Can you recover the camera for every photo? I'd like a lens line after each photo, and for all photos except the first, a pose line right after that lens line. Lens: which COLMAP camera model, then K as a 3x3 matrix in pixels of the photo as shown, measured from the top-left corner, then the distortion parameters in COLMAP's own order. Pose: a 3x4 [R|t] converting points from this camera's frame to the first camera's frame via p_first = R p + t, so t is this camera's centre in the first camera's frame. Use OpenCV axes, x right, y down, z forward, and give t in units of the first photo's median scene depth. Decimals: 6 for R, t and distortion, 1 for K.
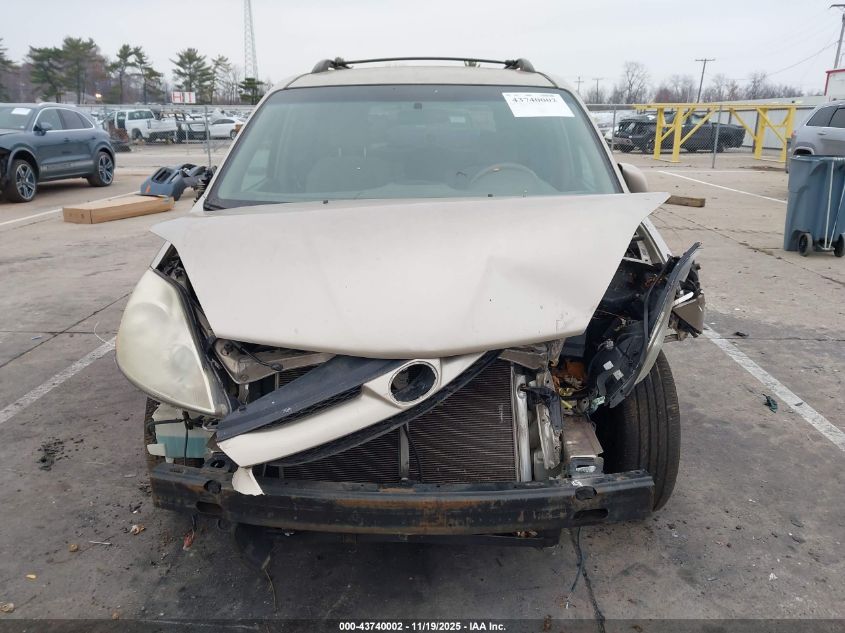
lens RADIAL K [[675.1, 0, 422.5], [0, 675.1, 316.5], [0, 0, 1]] dist [0.001875, 0.003375]
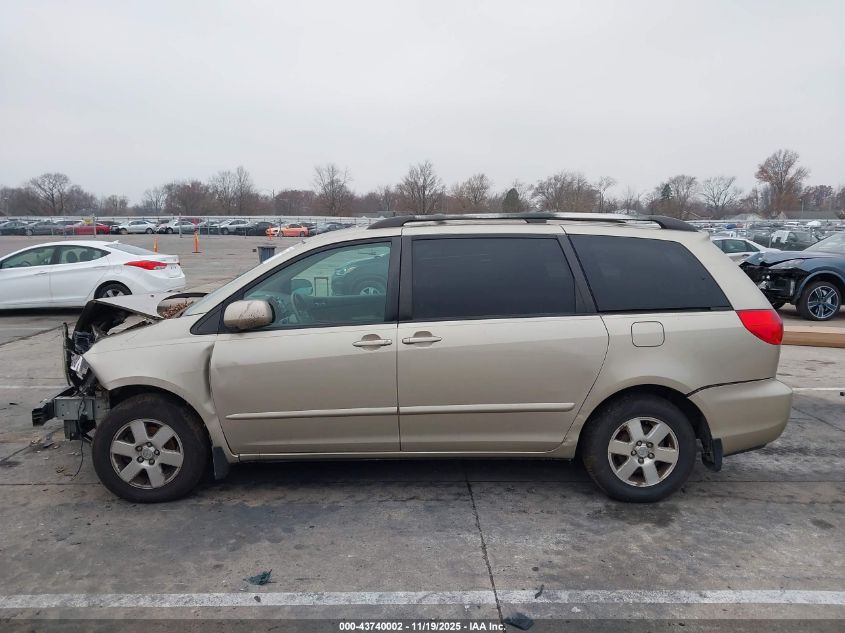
lens RADIAL K [[675.1, 0, 422.5], [0, 675.1, 316.5], [0, 0, 1]] dist [0.001875, 0.003375]
pose [[0.043600, 0.134904, -0.989899, 1.302782], [-0.291363, 0.949484, 0.116564, -0.358323], [0.955618, 0.283338, 0.080704, 0.973270]]
